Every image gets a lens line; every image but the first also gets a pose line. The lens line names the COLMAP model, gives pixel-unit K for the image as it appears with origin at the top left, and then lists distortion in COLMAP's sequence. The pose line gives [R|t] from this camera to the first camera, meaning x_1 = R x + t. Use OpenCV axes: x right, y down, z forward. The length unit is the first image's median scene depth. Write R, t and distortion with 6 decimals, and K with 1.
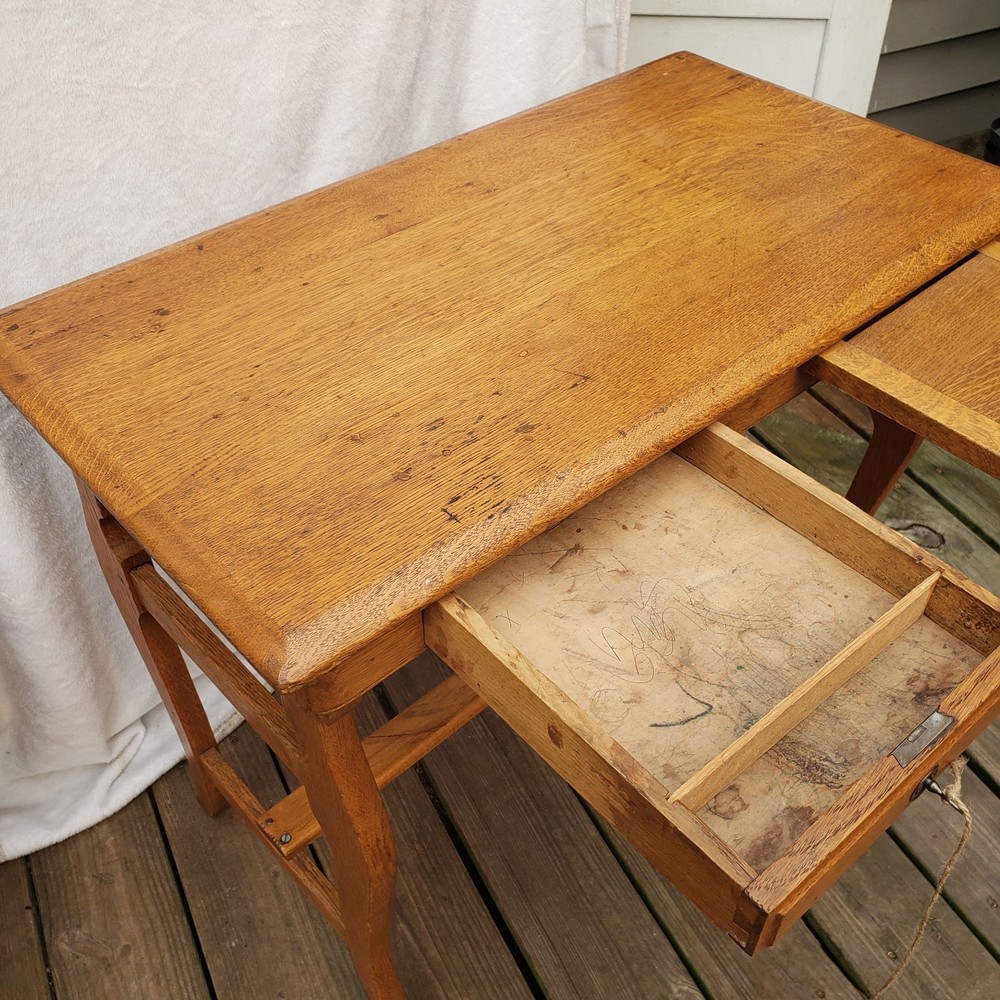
lens RADIAL K [[1056.7, 0, 516.0], [0, 1056.7, 509.0], [0, 0, 1]] dist [0.009701, 0.000000]
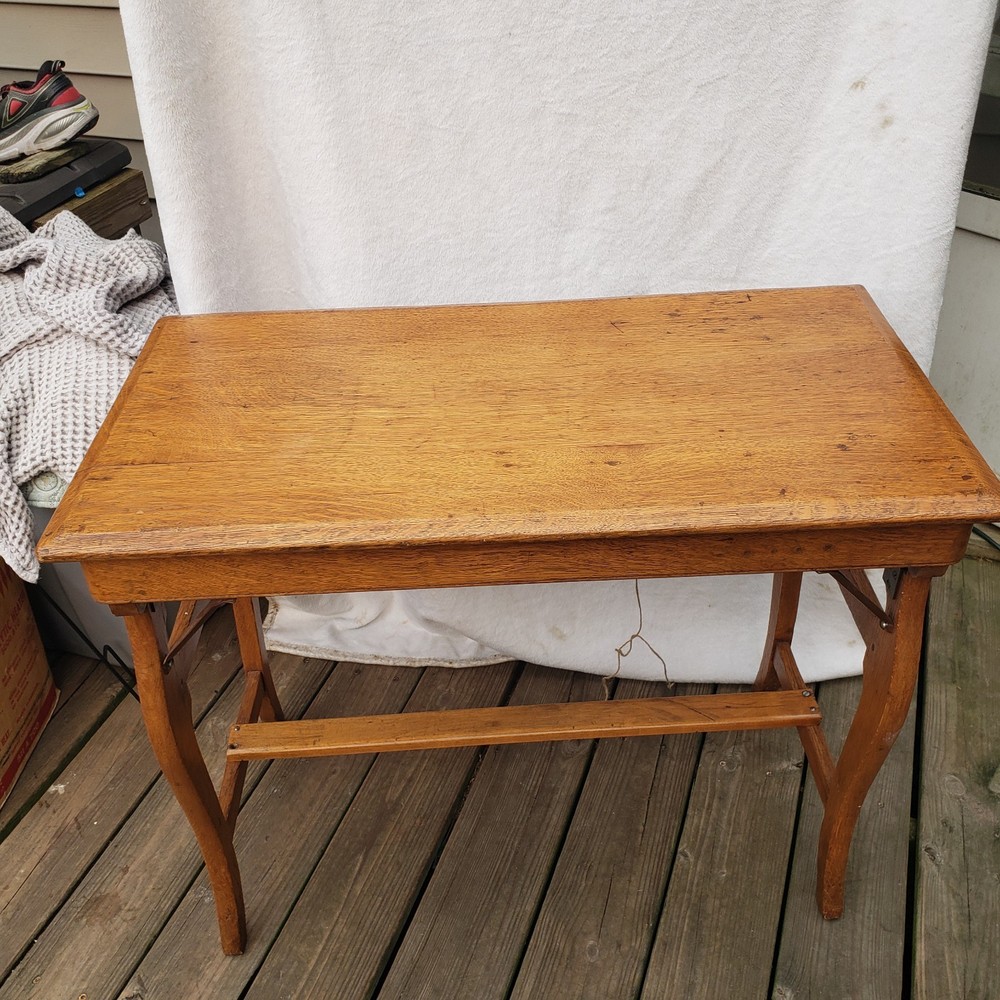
lens RADIAL K [[1056.7, 0, 515.0], [0, 1056.7, 528.4], [0, 0, 1]] dist [0.009701, 0.000000]
pose [[0.686199, 0.429320, -0.587209, 0.603528], [-0.480725, 0.873496, 0.076866, -0.131953], [0.545925, 0.229541, 0.805777, 0.009562]]
